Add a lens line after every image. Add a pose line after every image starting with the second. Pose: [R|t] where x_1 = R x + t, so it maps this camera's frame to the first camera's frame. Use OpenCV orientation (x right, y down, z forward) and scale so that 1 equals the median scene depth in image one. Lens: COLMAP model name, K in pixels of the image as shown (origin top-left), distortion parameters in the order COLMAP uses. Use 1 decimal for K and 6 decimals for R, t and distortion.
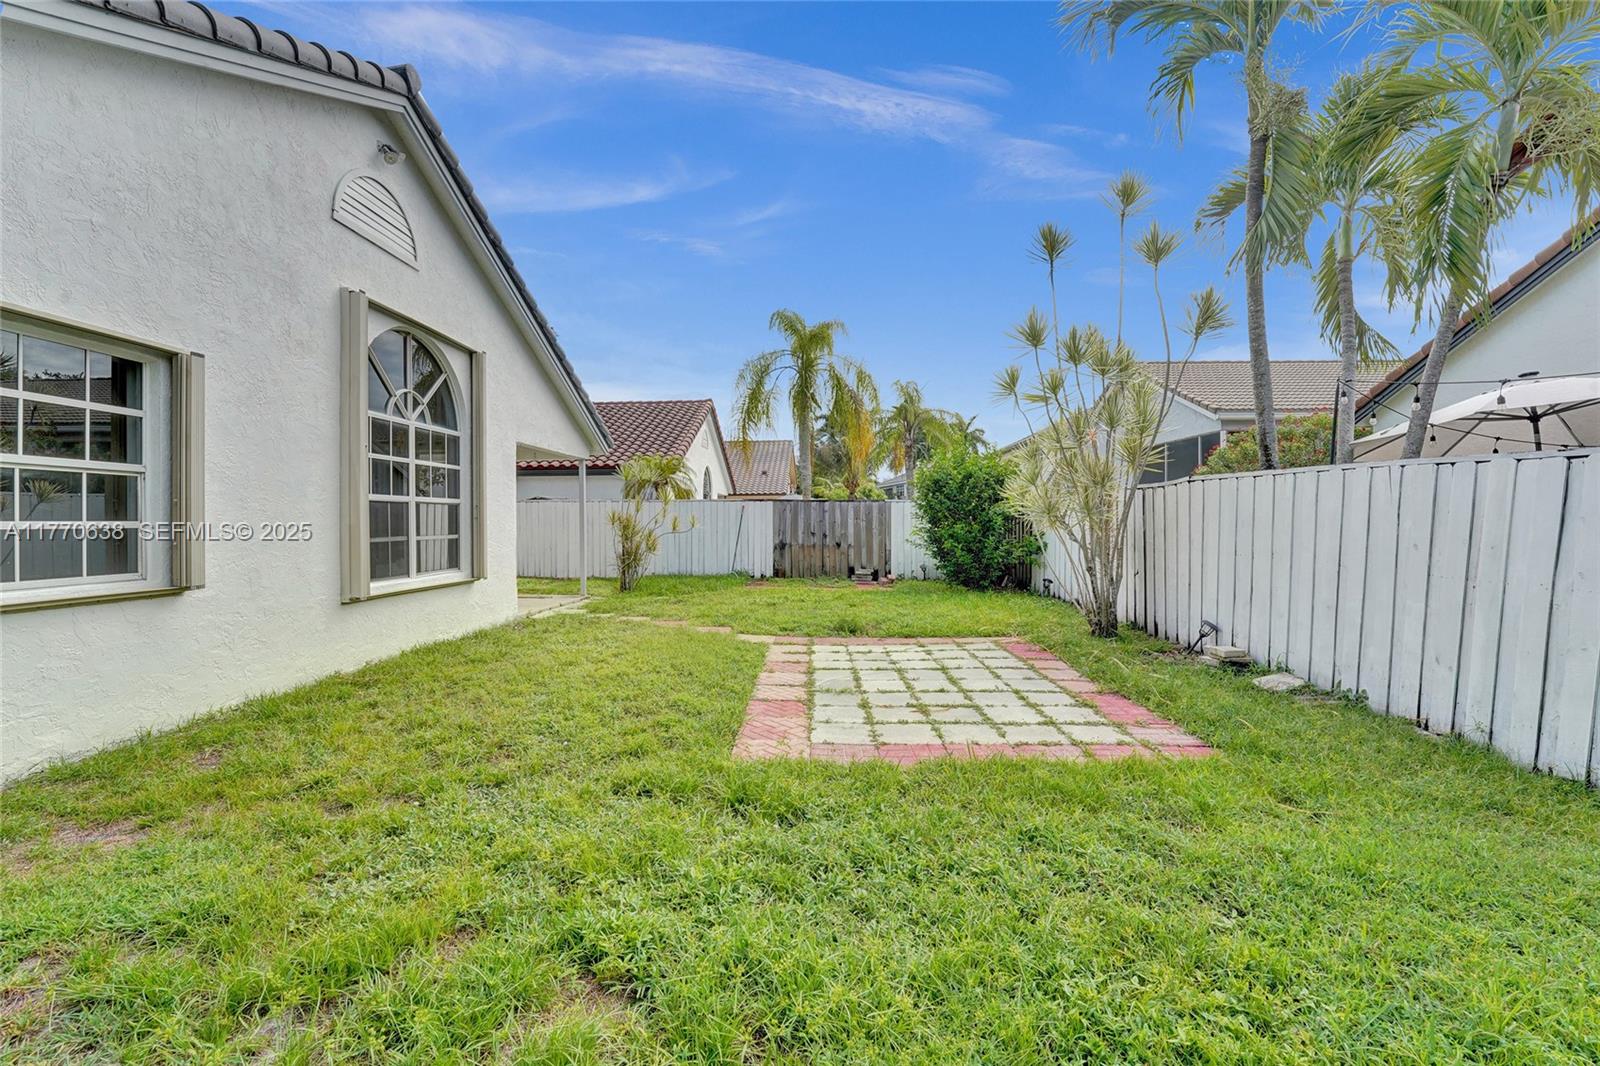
lens RADIAL K [[683.8, 0, 812.5], [0, 683.8, 533.8], [0, 0, 1]] dist [-0.020076, 0.000221]
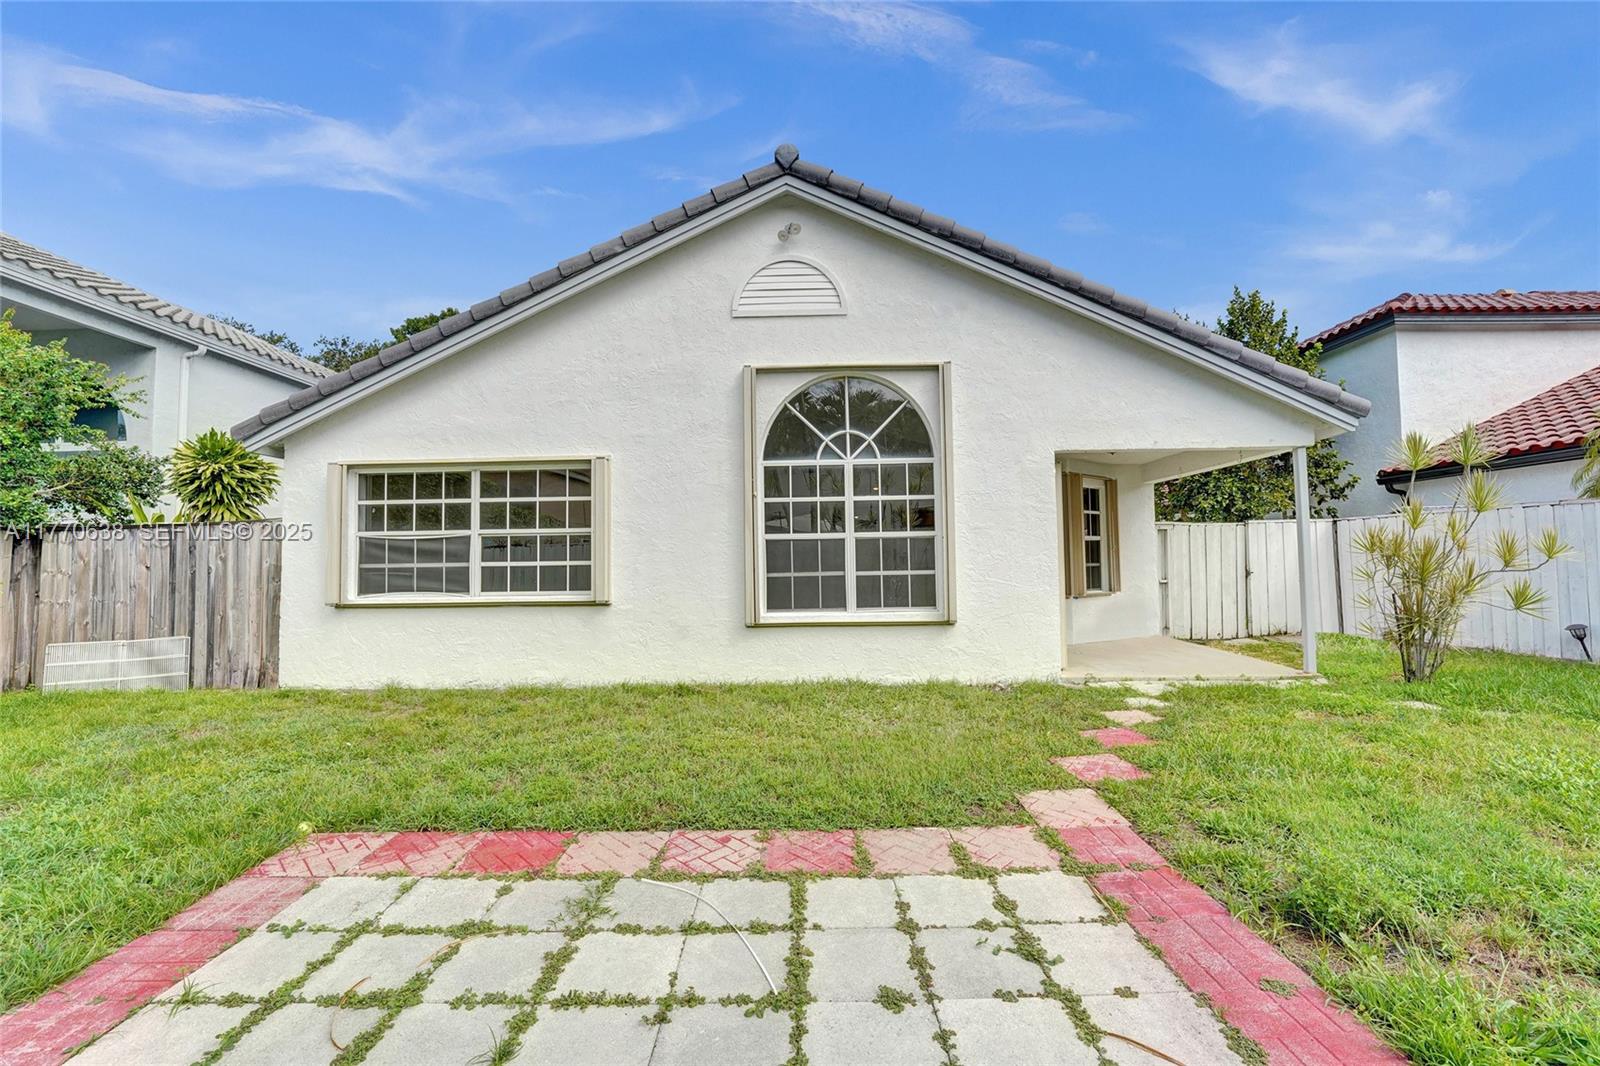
lens RADIAL K [[683.8, 0, 812.5], [0, 683.8, 533.8], [0, 0, 1]] dist [-0.020076, 0.000221]
pose [[-0.025800, -0.034087, -0.999086, 0.506113], [-0.003863, 0.999414, -0.033999, -0.020714], [0.999660, 0.002983, -0.025916, 1.105346]]
